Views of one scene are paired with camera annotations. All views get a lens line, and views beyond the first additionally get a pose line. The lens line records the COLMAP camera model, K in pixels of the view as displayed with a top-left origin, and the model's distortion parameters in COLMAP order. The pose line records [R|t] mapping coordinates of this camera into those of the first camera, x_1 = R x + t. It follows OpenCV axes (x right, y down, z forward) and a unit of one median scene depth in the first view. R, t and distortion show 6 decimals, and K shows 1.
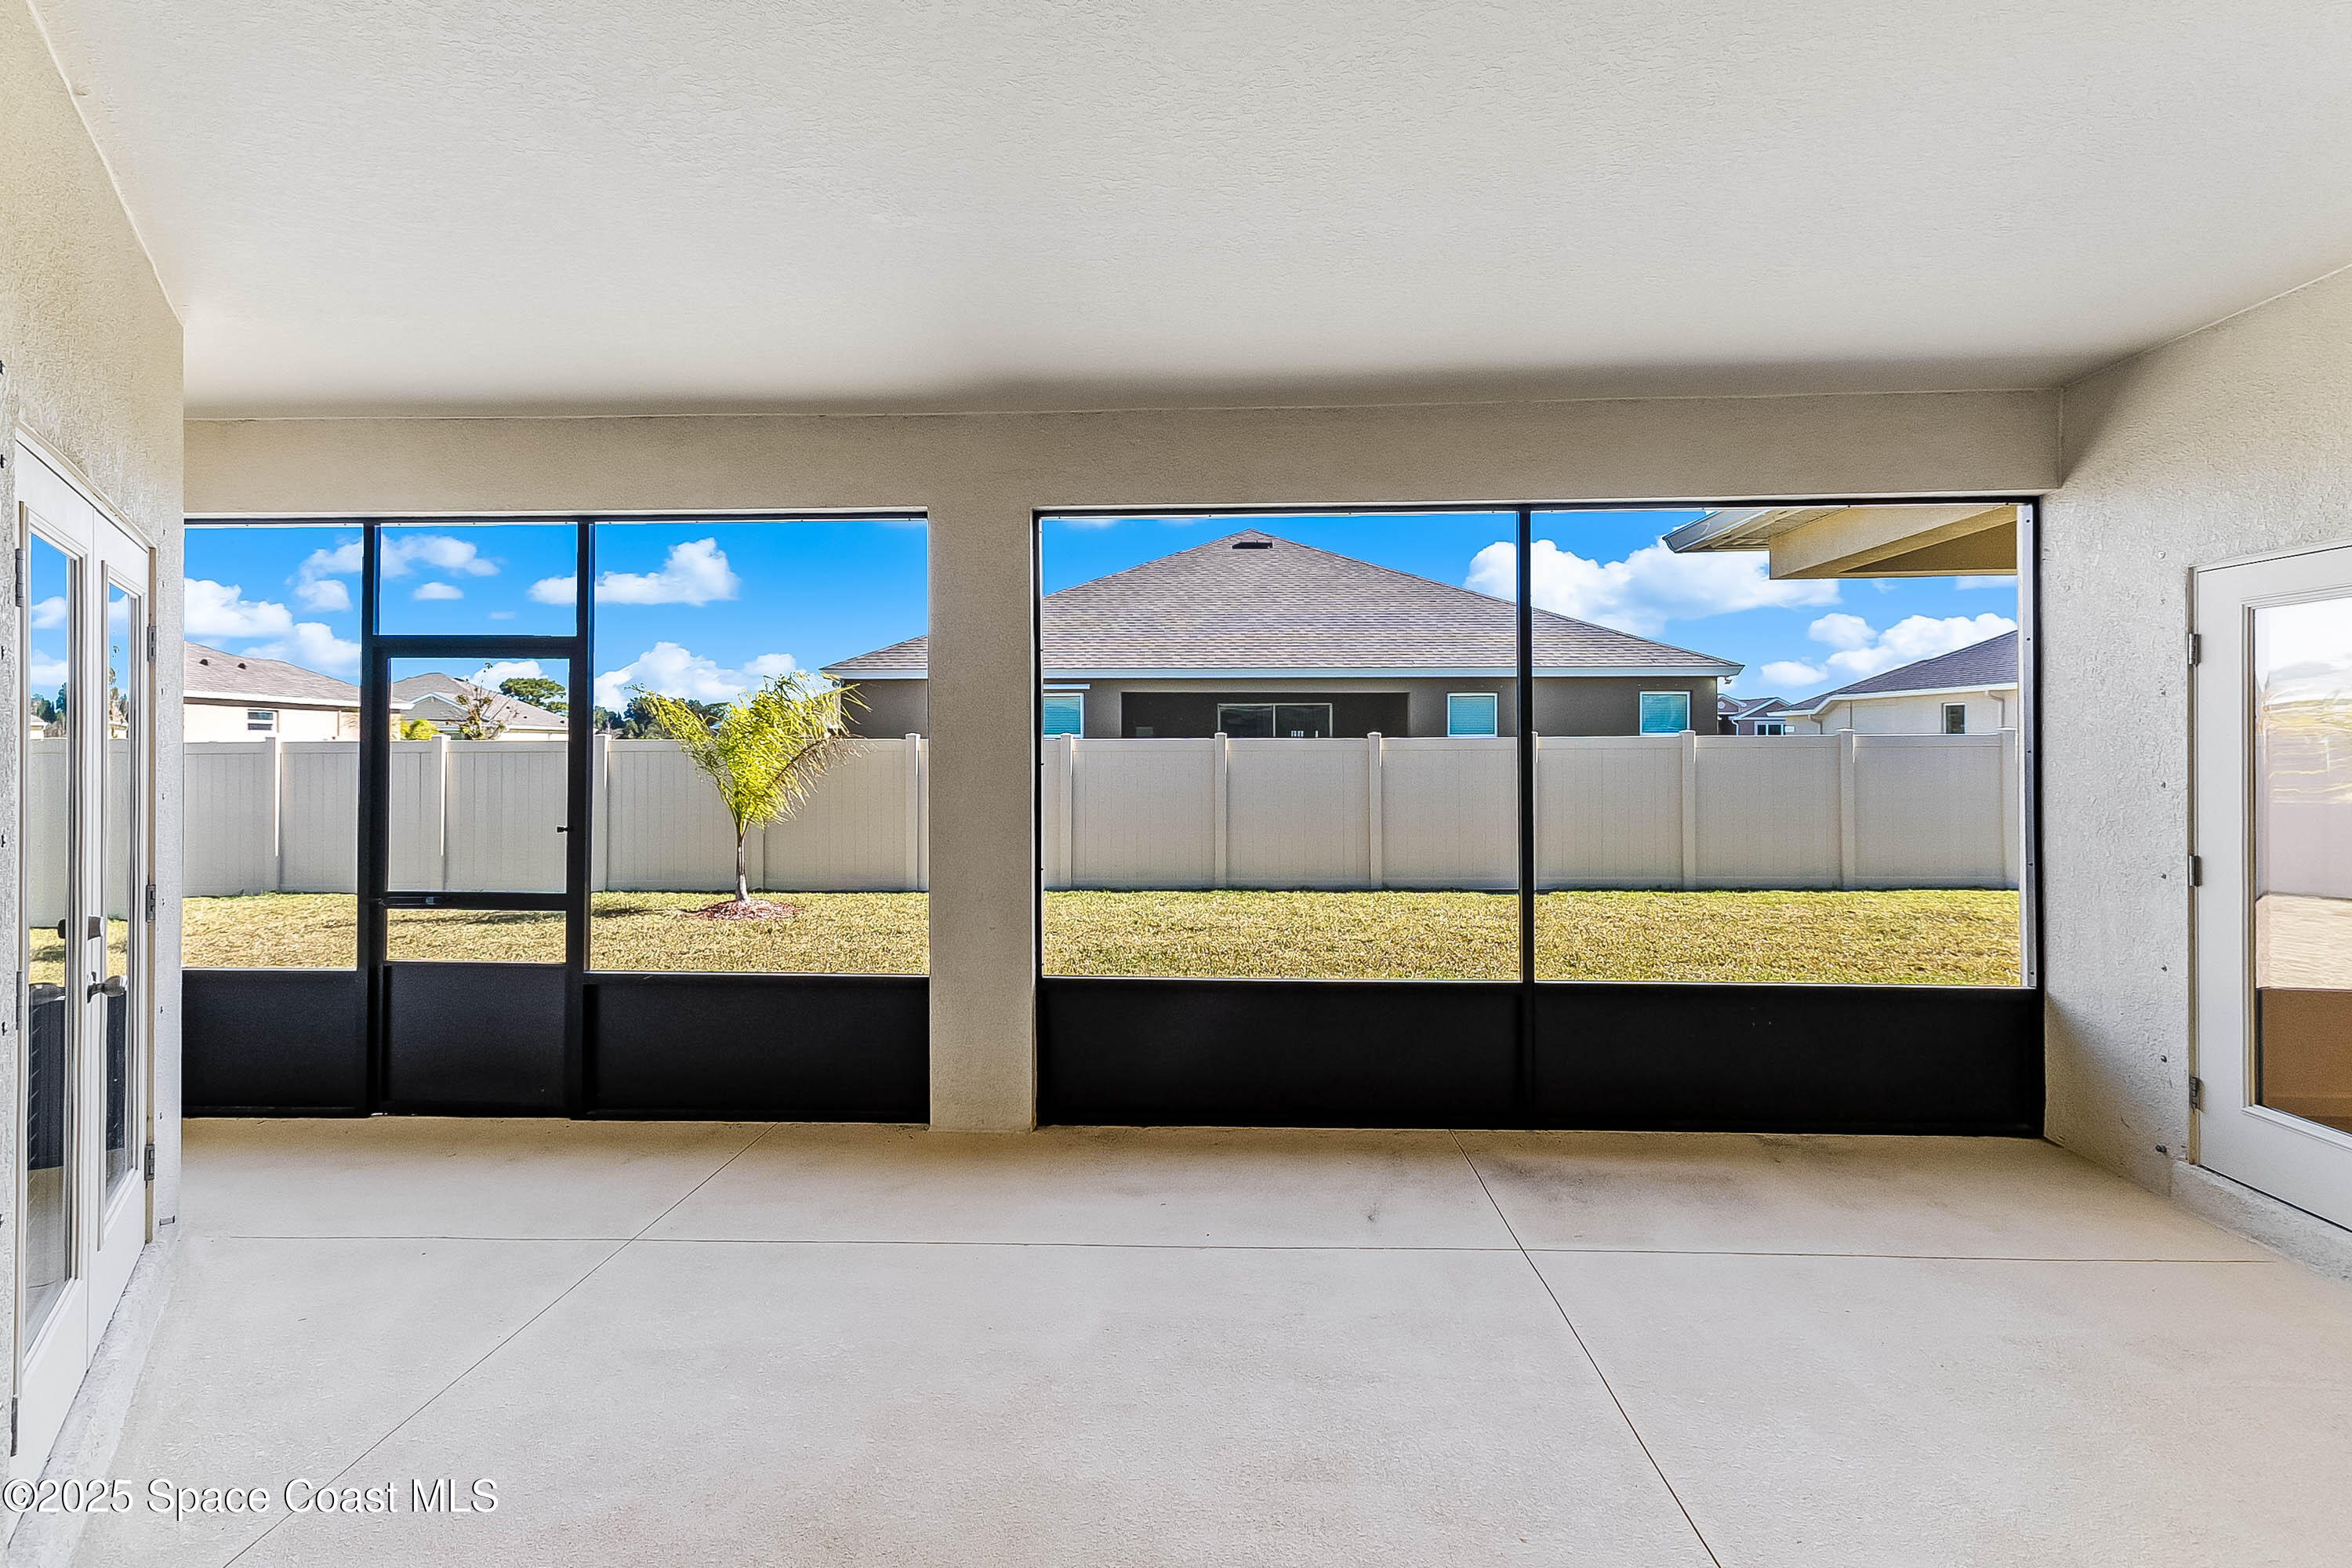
lens RADIAL K [[1077.9, 0, 1179.2], [0, 1077.9, 729.3], [0, 0, 1]] dist [0.012780, 0.000263]
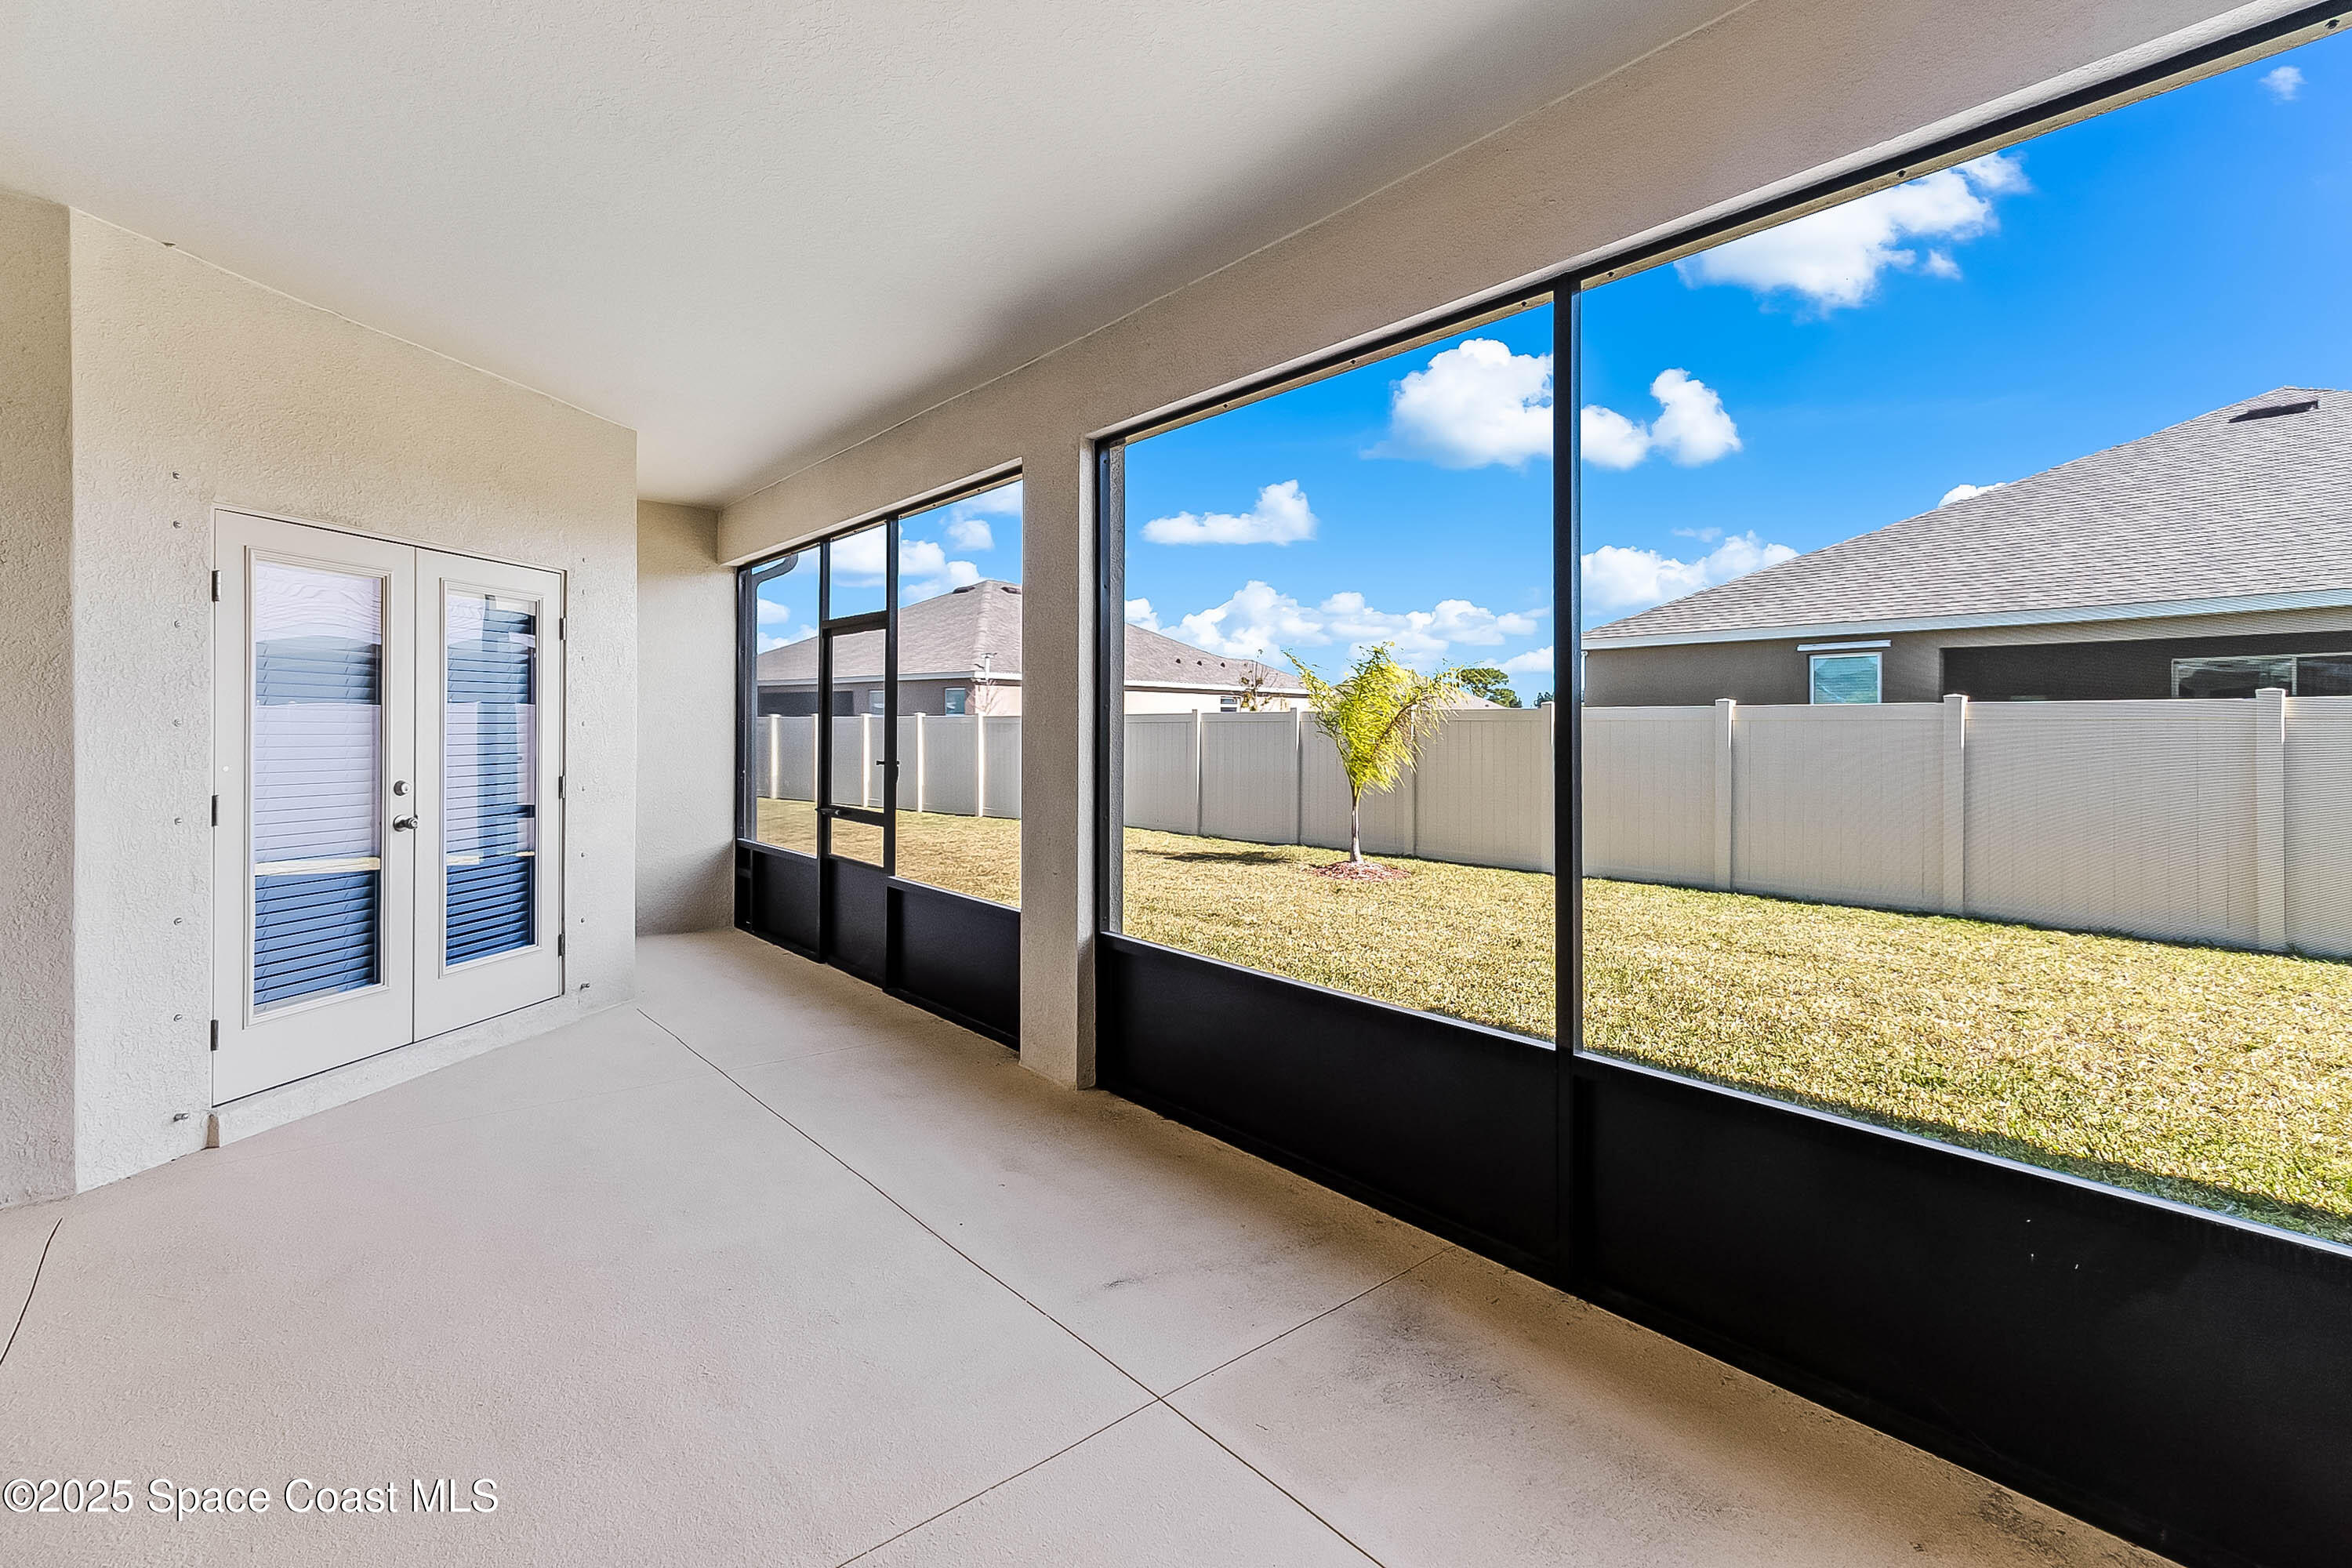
lens RADIAL K [[1077.9, 0, 1179.2], [0, 1077.9, 729.3], [0, 0, 1]] dist [0.012780, 0.000263]
pose [[0.673908, 0.004190, -0.738804, 0.587946], [0.006650, 0.999909, 0.011736, 0.040081], [0.738786, -0.012823, 0.673819, 0.399267]]
